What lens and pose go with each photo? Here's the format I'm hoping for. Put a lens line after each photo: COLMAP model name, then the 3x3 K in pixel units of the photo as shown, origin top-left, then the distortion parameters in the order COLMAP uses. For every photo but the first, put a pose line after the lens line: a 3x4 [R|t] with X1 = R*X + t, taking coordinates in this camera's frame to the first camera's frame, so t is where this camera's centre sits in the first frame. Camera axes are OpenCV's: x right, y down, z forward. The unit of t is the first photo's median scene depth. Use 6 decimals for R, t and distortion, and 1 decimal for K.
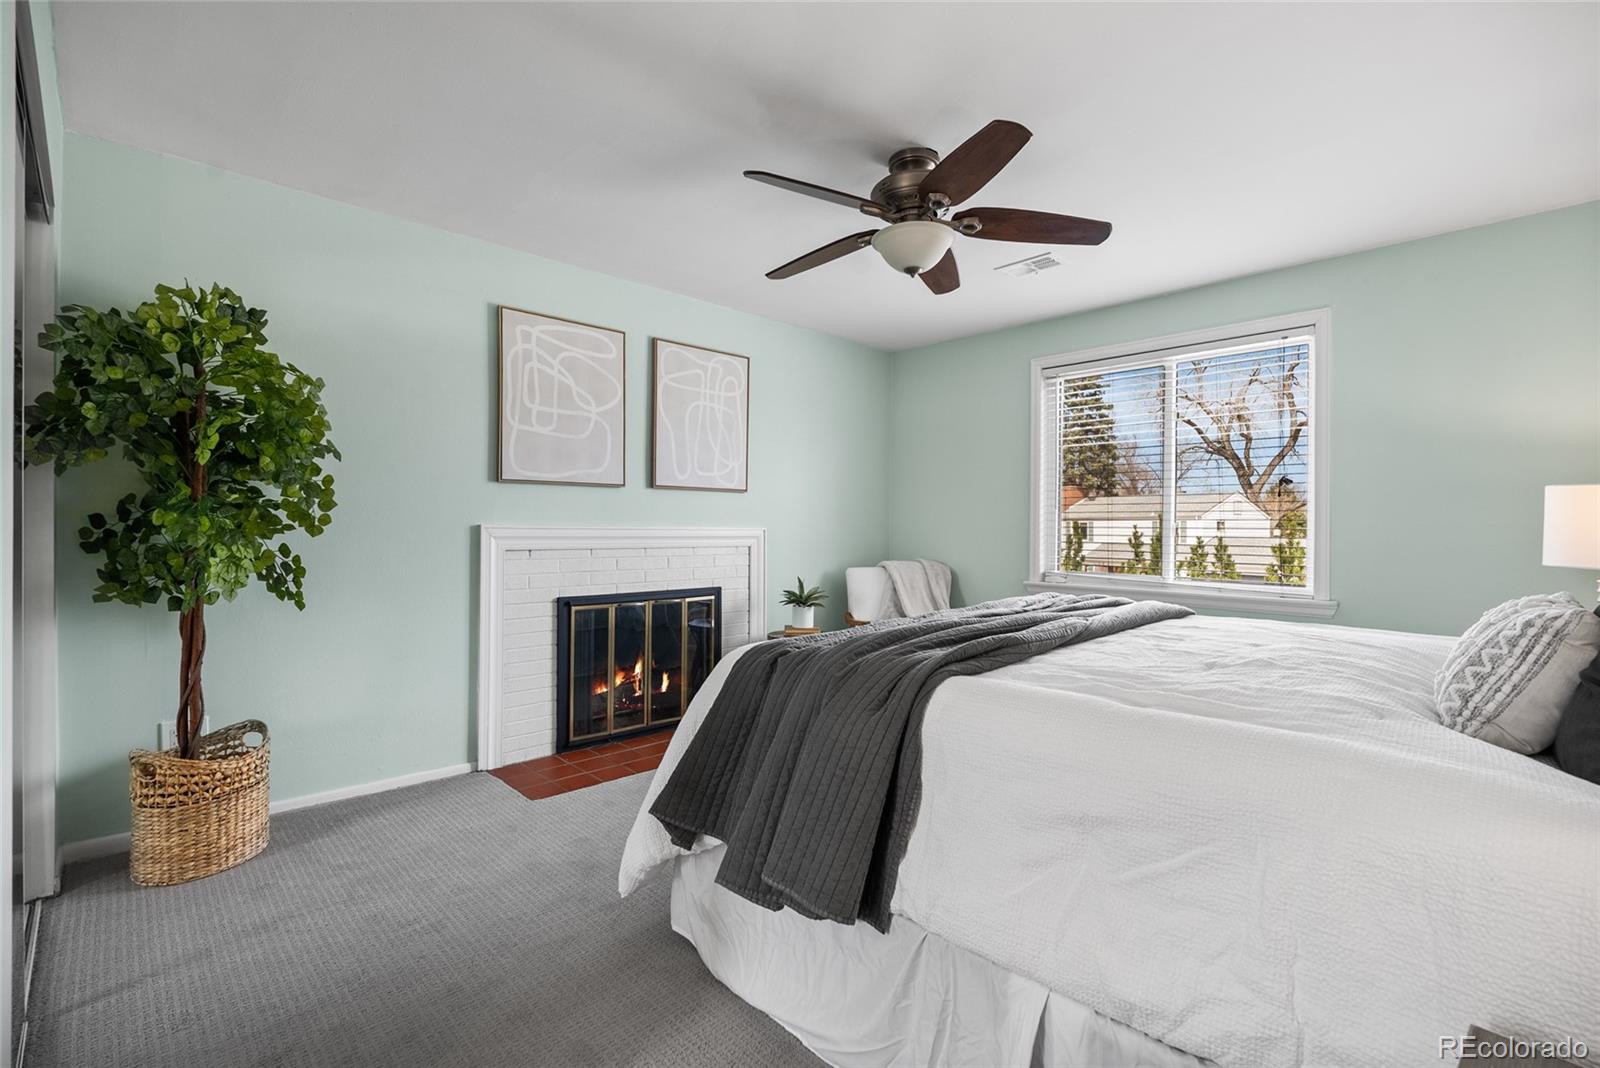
lens RADIAL K [[718.1, 0, 800.4], [0, 718.1, 543.0], [0, 0, 1]] dist [-0.001688, 0.000156]
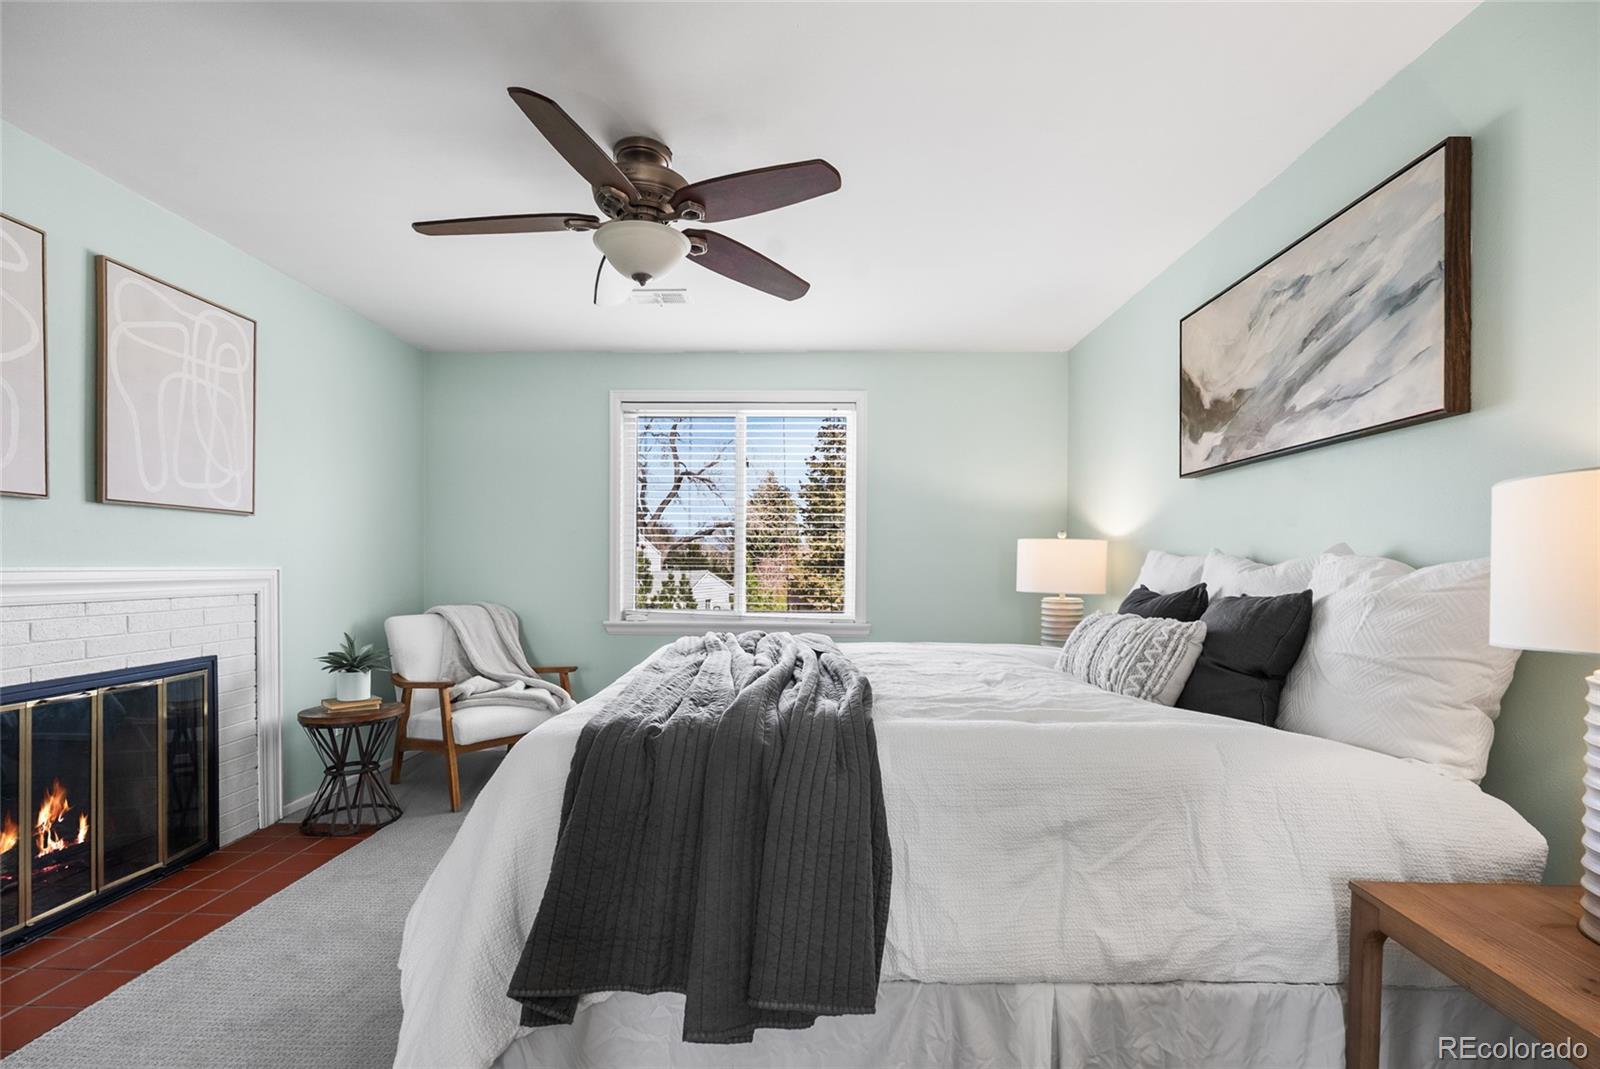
lens RADIAL K [[731.5, 0, 802.9], [0, 731.5, 584.6], [0, 0, 1]] dist [-0.002031, -0.000206]
pose [[0.710084, -0.020941, 0.703806, -0.219987], [0.013908, 0.999780, 0.015715, -0.008678], [-0.703980, -0.001370, 0.710219, 0.140827]]
